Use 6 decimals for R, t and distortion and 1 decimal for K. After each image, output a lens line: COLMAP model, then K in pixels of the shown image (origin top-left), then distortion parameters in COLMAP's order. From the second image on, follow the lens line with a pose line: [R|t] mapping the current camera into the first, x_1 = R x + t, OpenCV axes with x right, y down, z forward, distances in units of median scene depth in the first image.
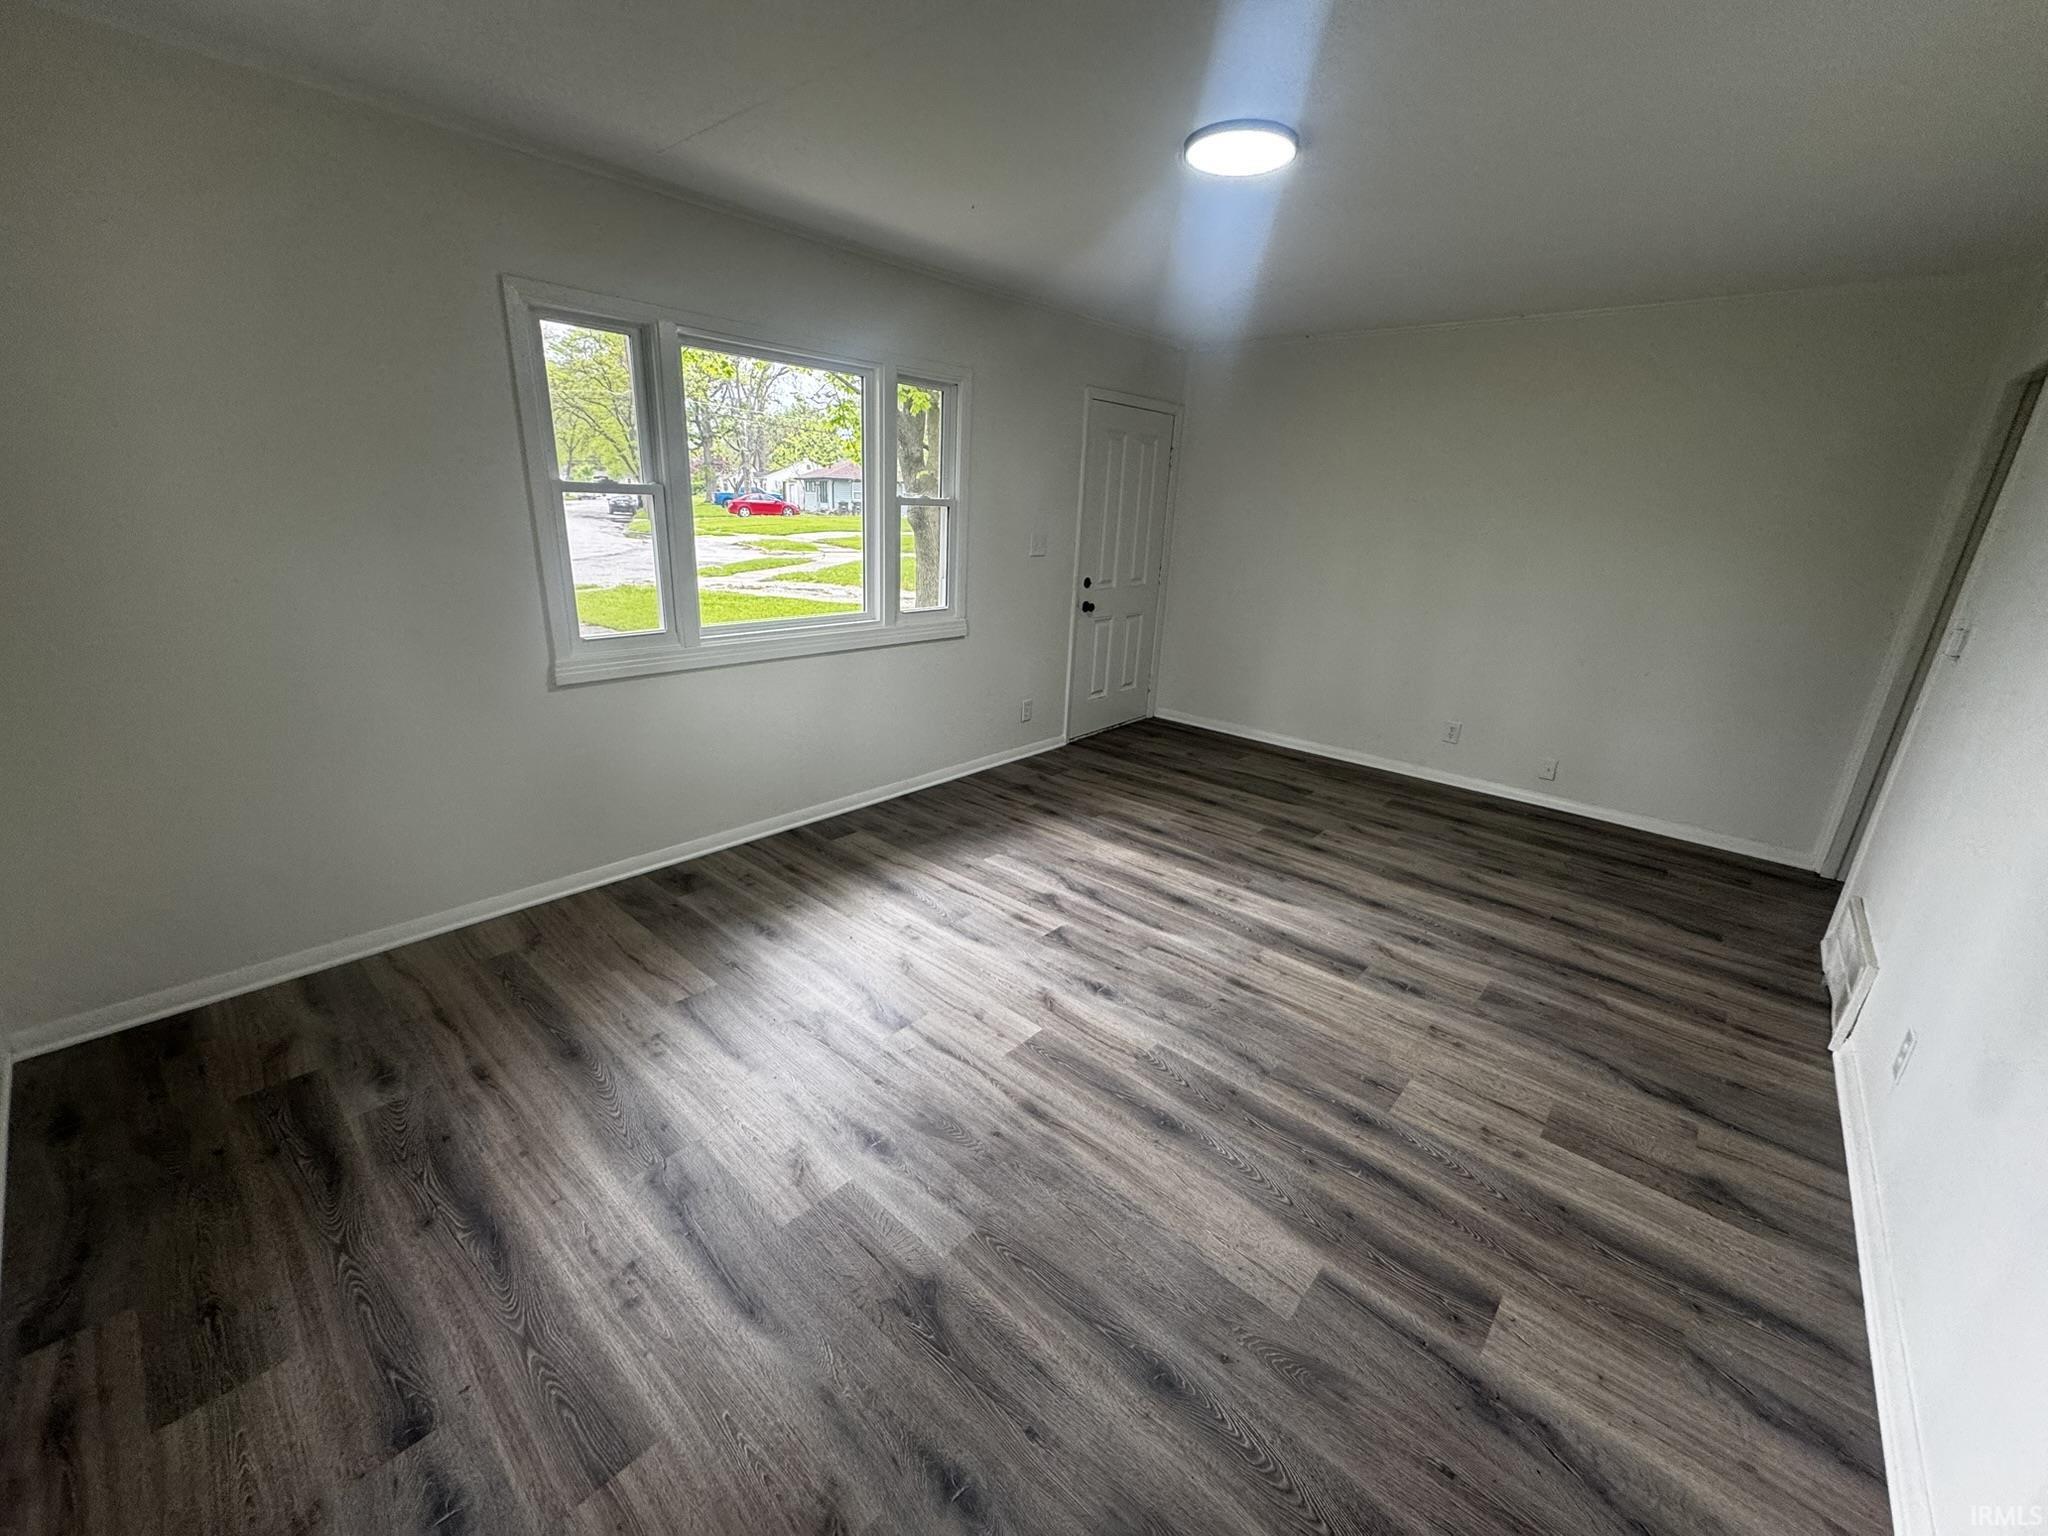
lens RADIAL K [[811.6, 0, 1028.5], [0, 811.6, 779.7], [0, 0, 1]] dist [-0.001054, -0.000119]
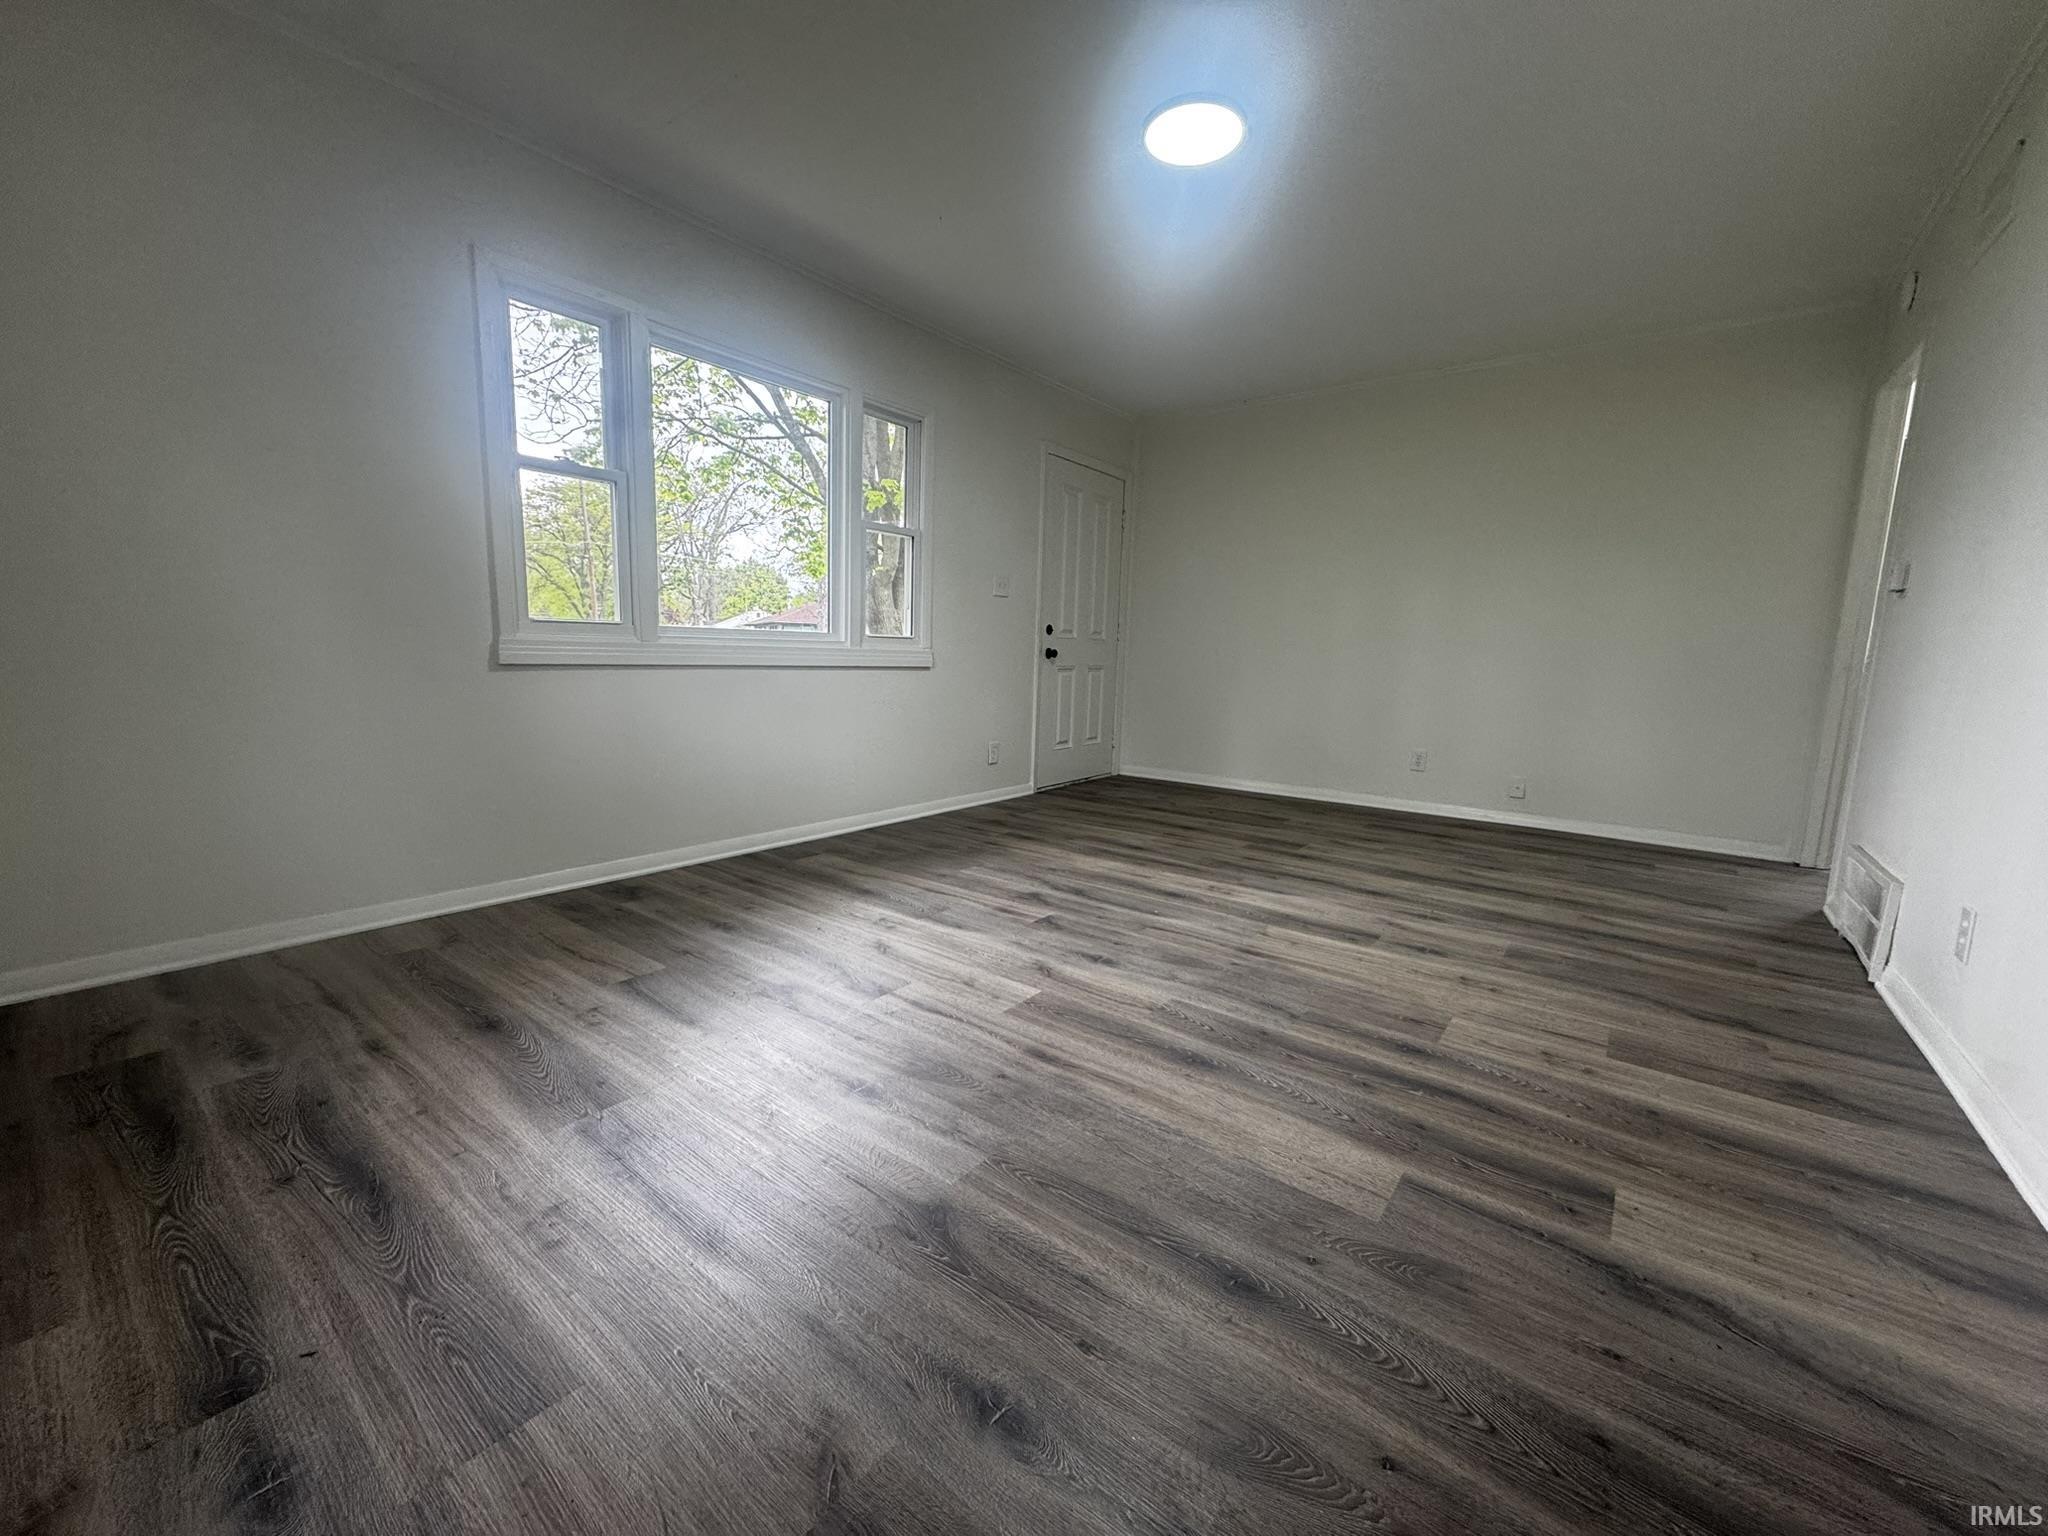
lens RADIAL K [[811.6, 0, 1028.4], [0, 811.6, 779.4], [0, 0, 1]] dist [-0.001054, -0.000119]
pose [[0.997568, -0.027372, 0.064095, -0.051147], [0.037894, 0.984854, -0.169195, 0.243982], [-0.058493, 0.171213, 0.983496, 0.093805]]
